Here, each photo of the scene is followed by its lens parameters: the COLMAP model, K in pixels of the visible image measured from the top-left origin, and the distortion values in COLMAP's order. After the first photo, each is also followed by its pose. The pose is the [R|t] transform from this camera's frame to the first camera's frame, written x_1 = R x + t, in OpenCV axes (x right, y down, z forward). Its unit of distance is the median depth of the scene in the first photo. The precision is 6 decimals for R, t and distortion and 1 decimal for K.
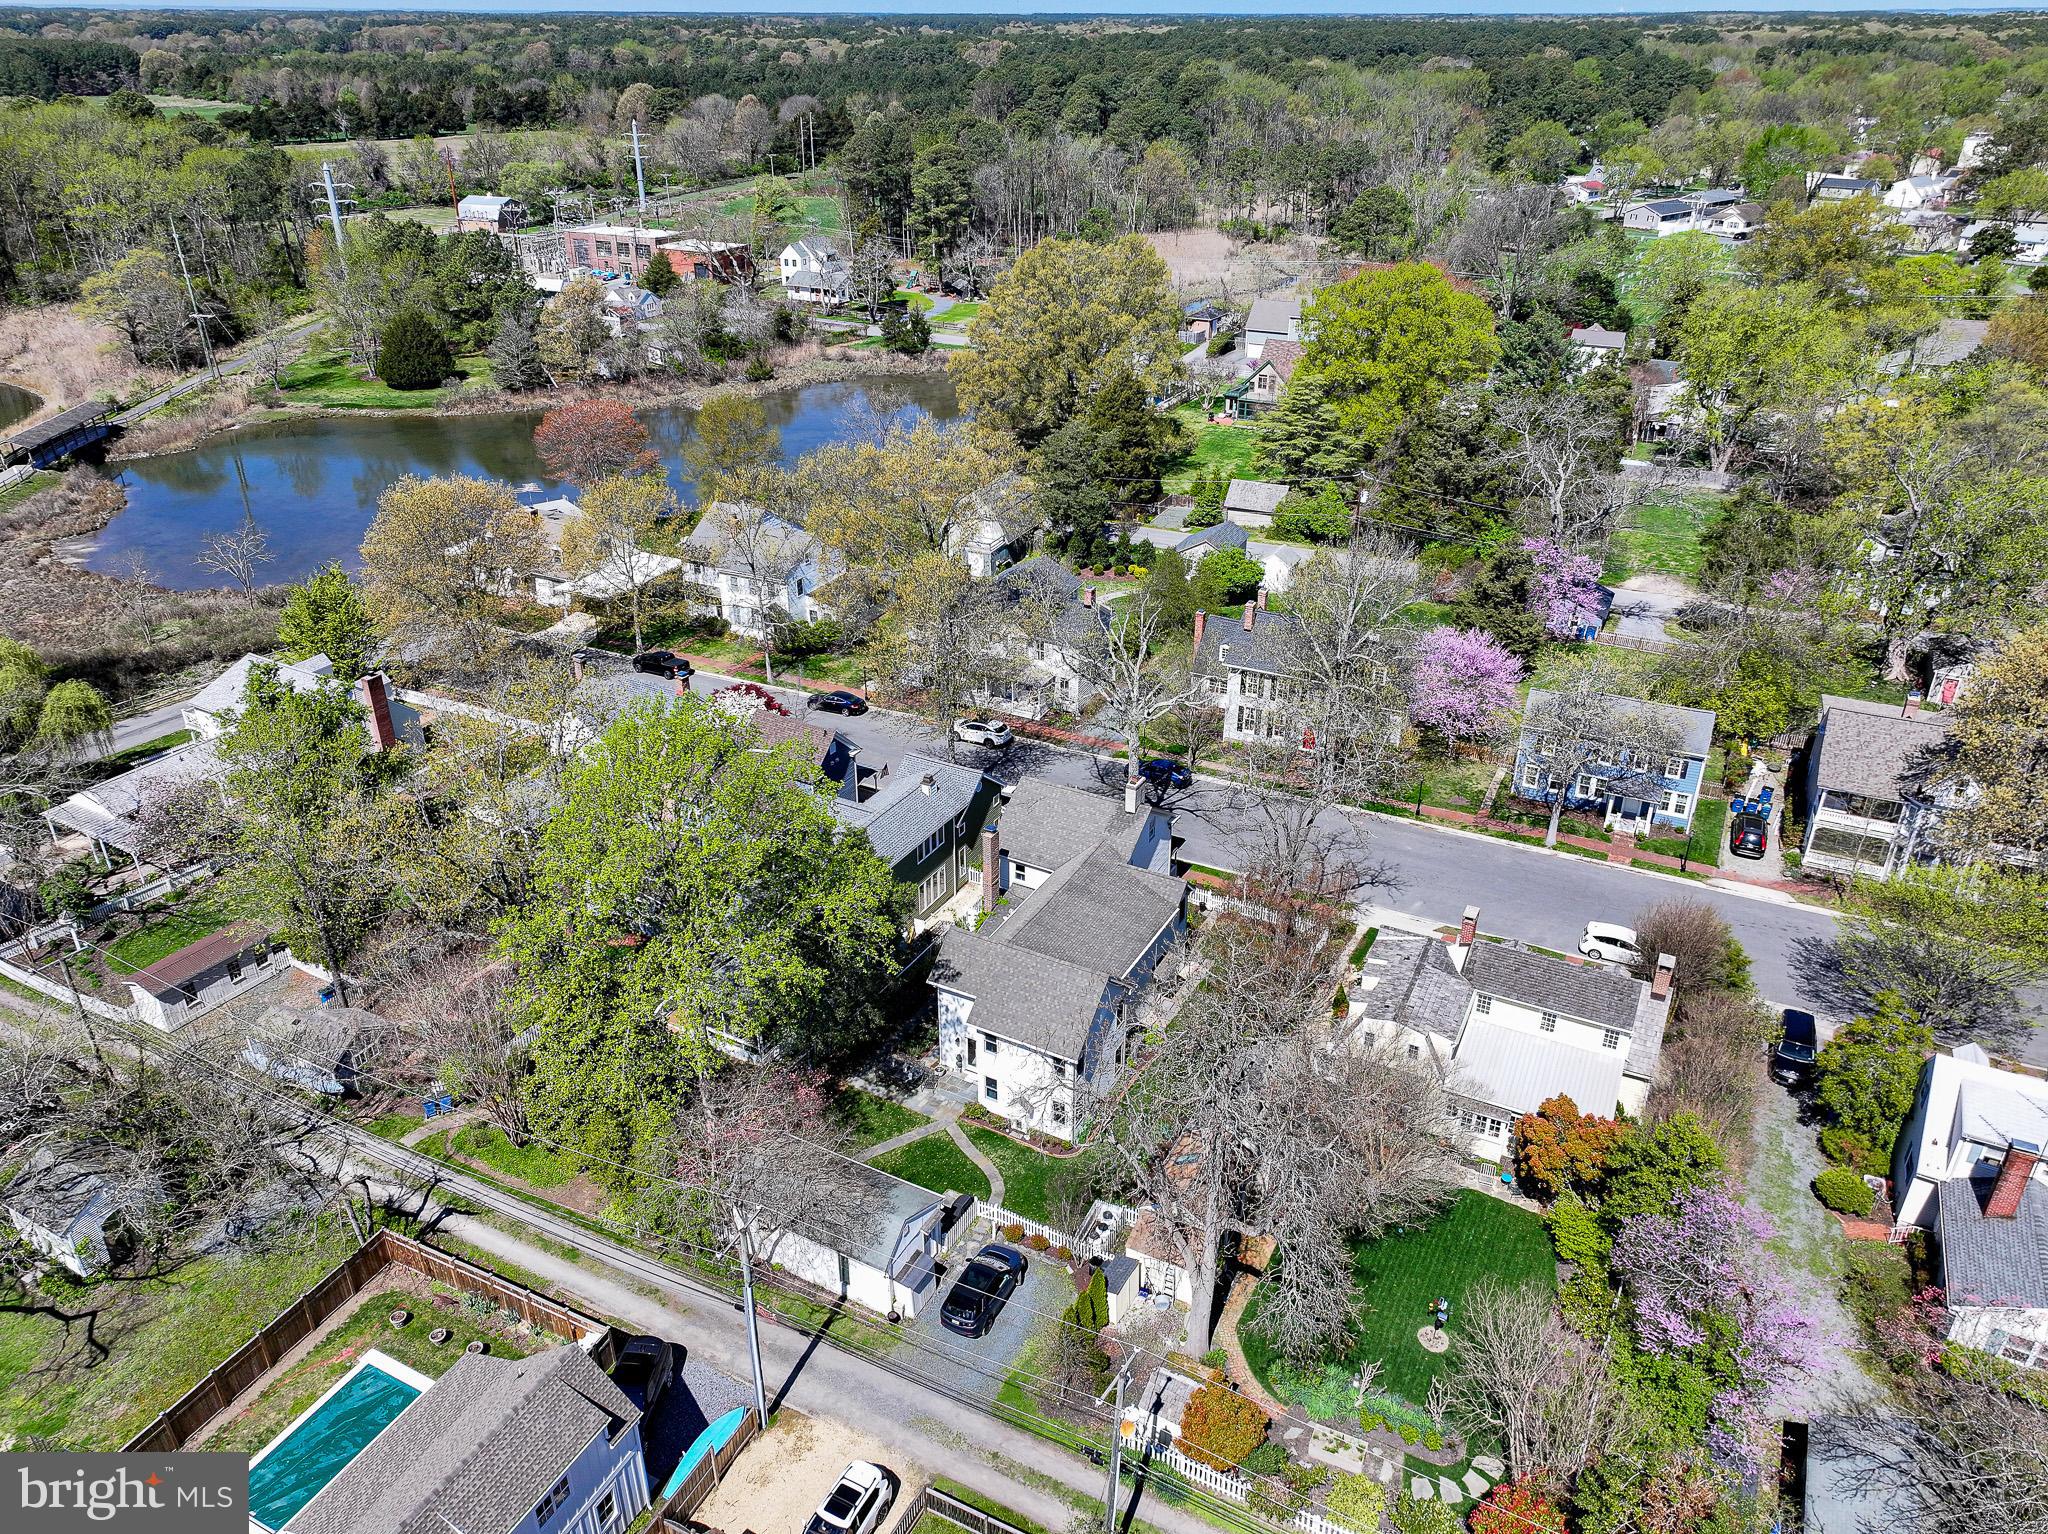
lens RADIAL K [[1440.9, 0, 1030.2], [0, 1440.9, 760.7], [0, 0, 1]] dist [0.000648, 0.007811]
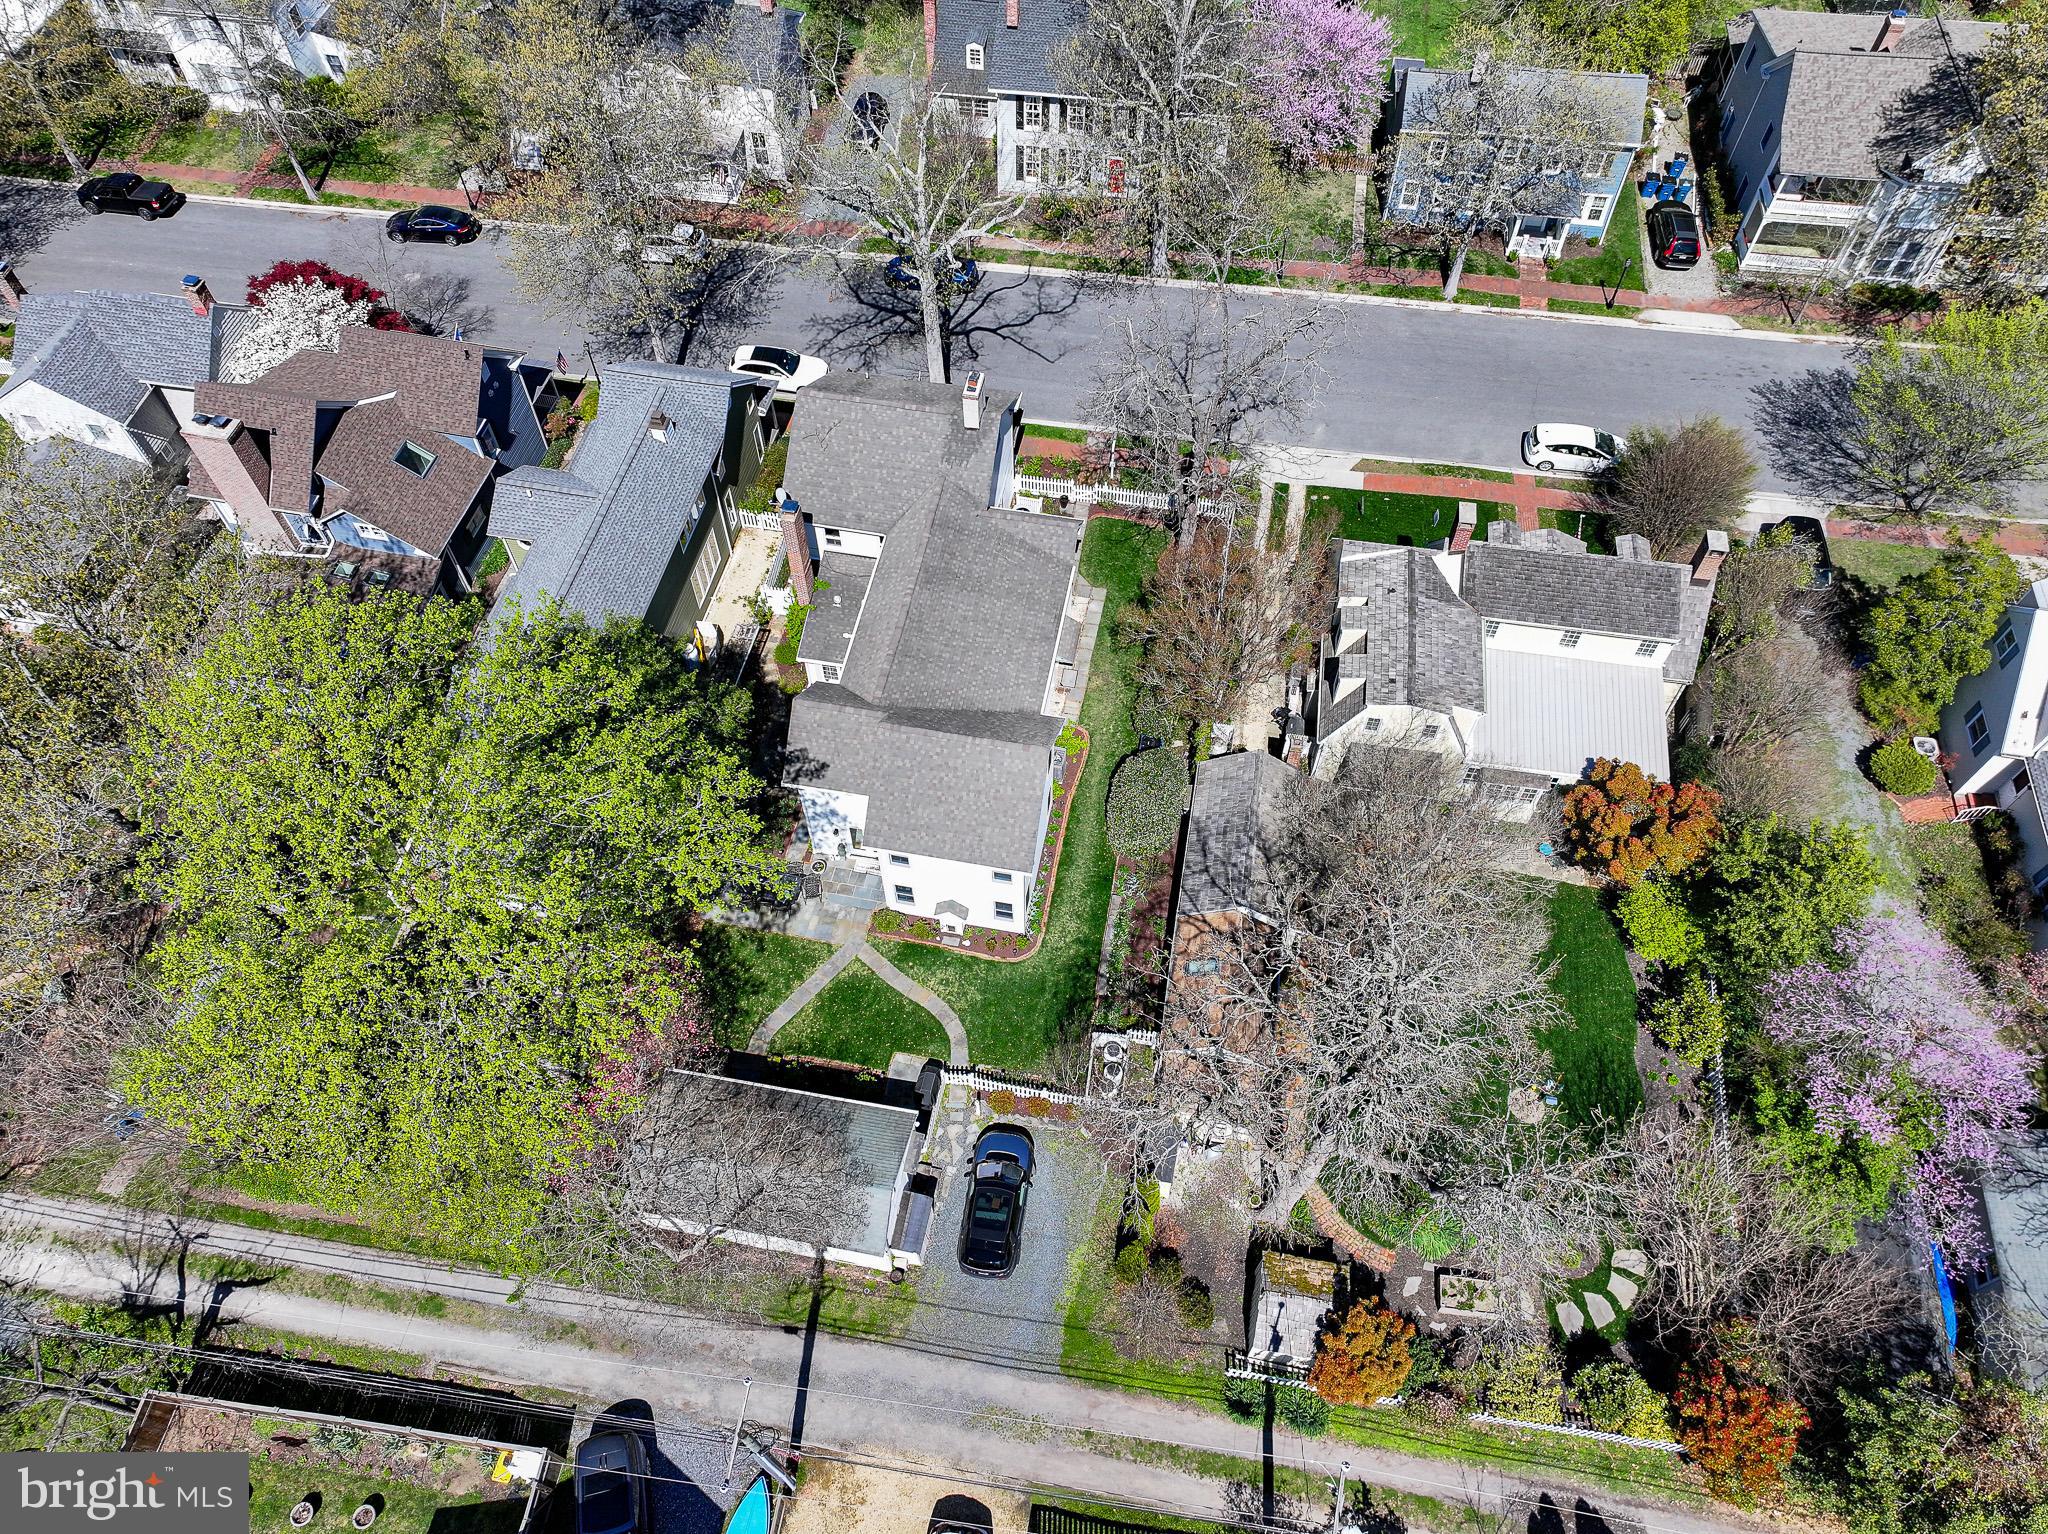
lens RADIAL K [[1434.4, 0, 1032.5], [0, 1434.4, 774.5], [0, 0, 1]] dist [-0.004577, 0.019152]
pose [[0.951869, -0.255980, 0.168581, -0.058299], [0.142670, 0.856828, 0.495471, -0.147714], [-0.271275, -0.447572, 0.852109, 0.297355]]
